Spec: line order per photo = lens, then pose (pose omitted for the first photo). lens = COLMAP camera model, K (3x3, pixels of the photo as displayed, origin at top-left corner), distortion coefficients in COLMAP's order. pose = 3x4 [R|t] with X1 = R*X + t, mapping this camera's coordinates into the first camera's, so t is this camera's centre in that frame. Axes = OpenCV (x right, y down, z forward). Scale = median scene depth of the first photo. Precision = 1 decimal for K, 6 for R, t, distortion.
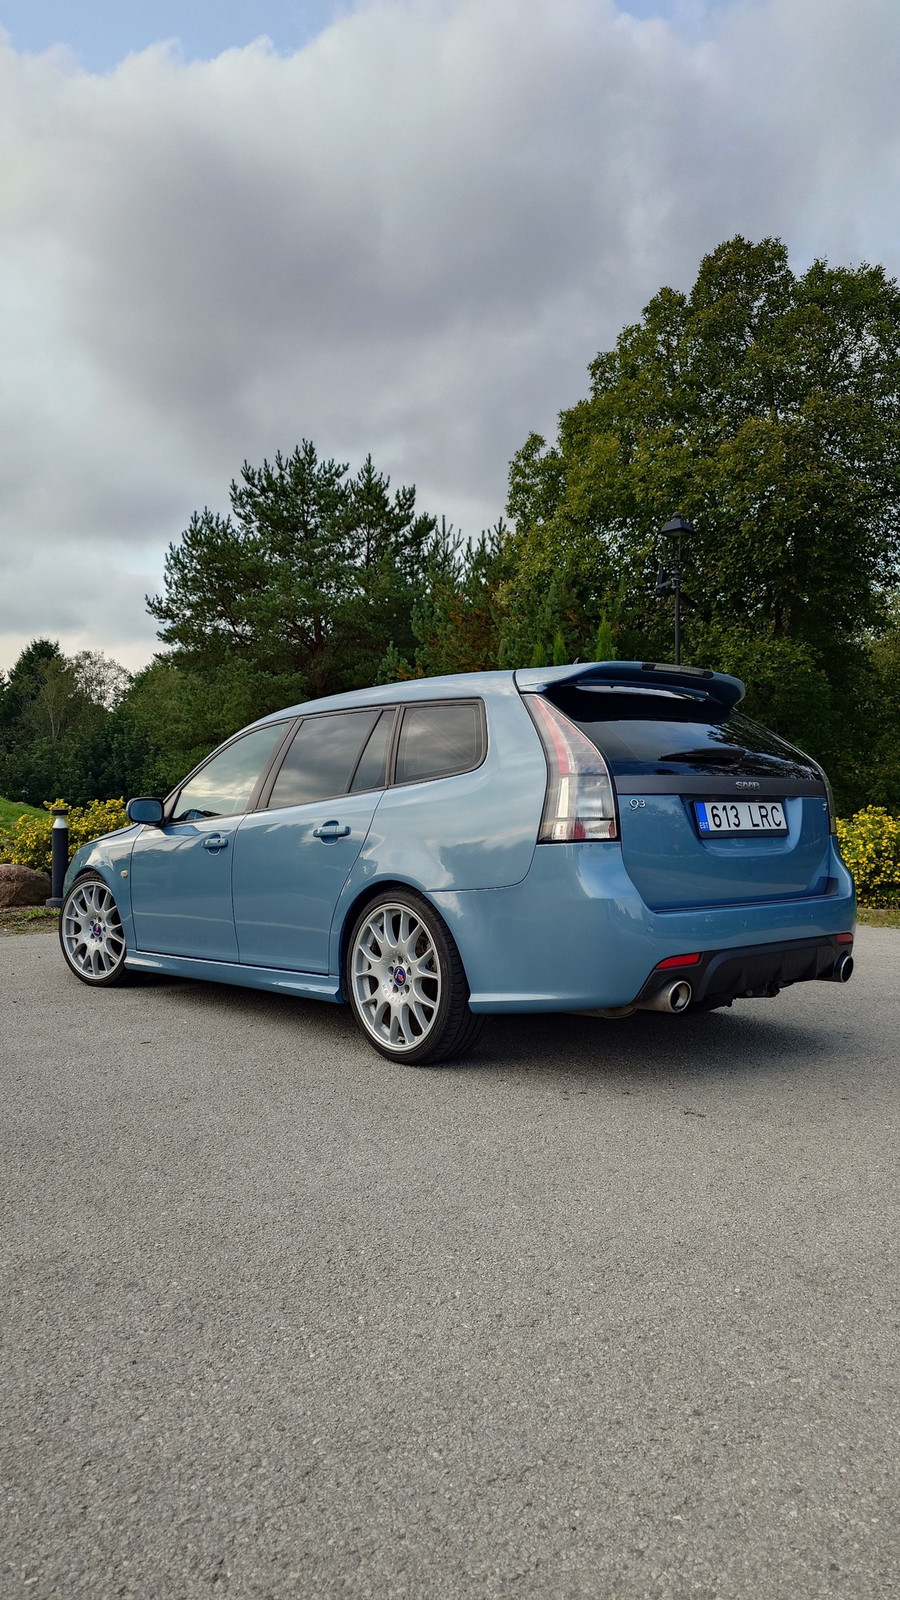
lens RADIAL K [[1140.6, 0, 457.2], [0, 1140.6, 799.1], [0, 0, 1]] dist [0.045814, 0.009598]
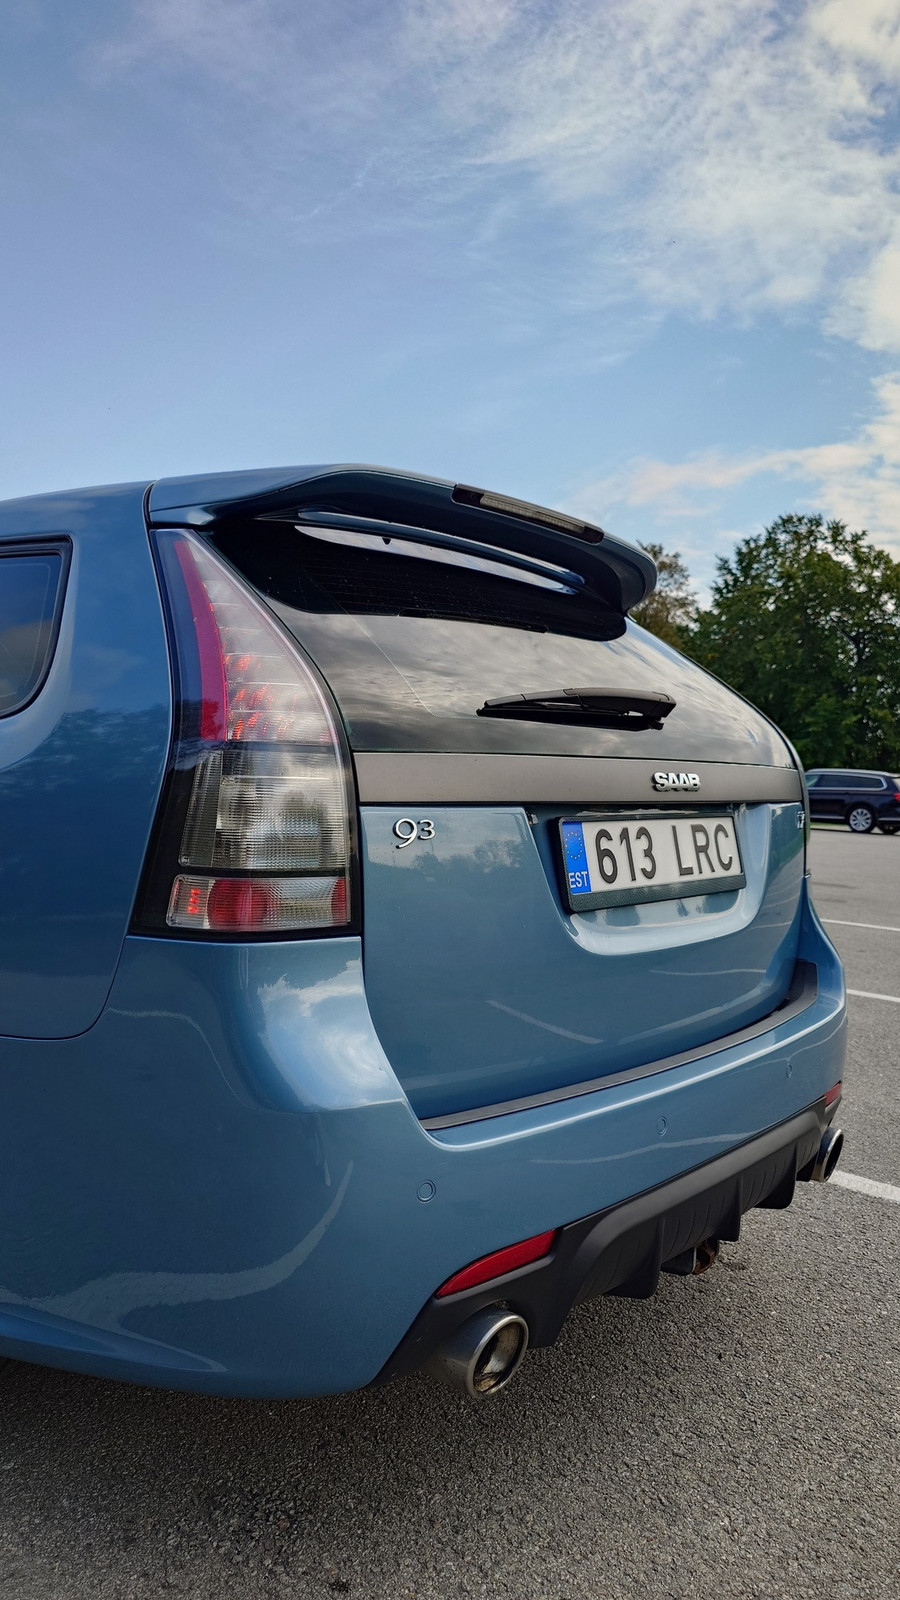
lens RADIAL K [[1140.6, 0, 419.2], [0, 1140.6, 823.3], [0, 0, 1]] dist [0.045814, 0.009598]
pose [[0.990733, 0.039858, 0.129846, 0.099970], [-0.049941, 0.995906, 0.075341, -0.023415], [-0.126312, -0.081127, 0.988668, 0.571297]]
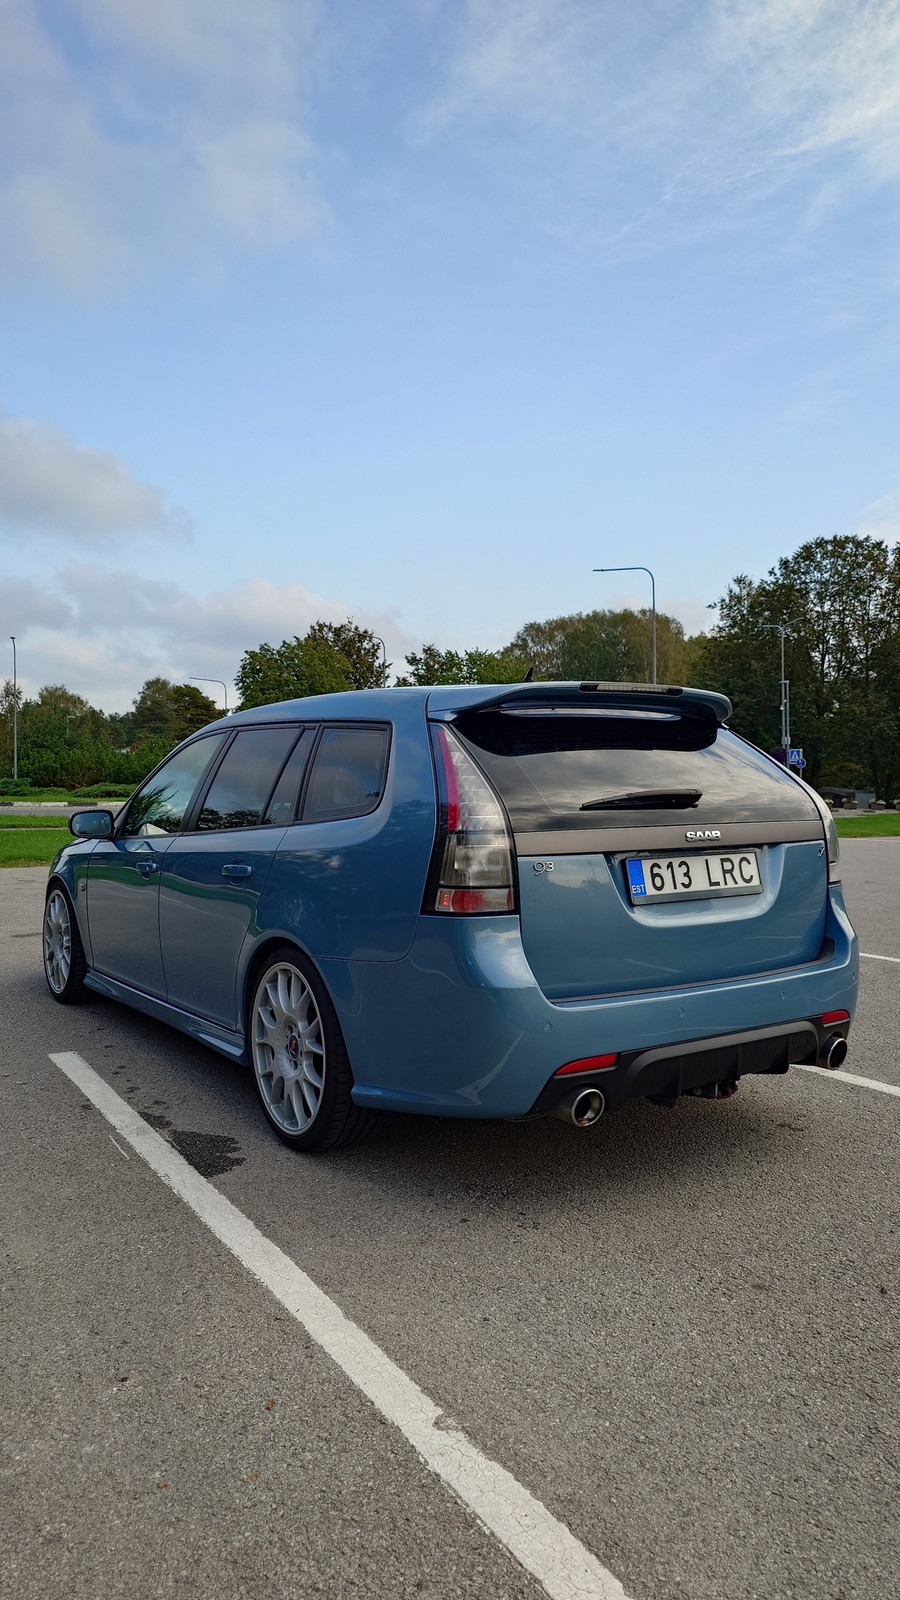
lens RADIAL K [[1140.6, 0, 448.3], [0, 1140.6, 796.0], [0, 0, 1]] dist [0.045814, 0.009598]
pose [[0.992050, 0.012740, -0.125197, 0.171972], [-0.006954, 0.998892, 0.046539, -0.075007], [0.125651, -0.045299, 0.991040, 0.171902]]
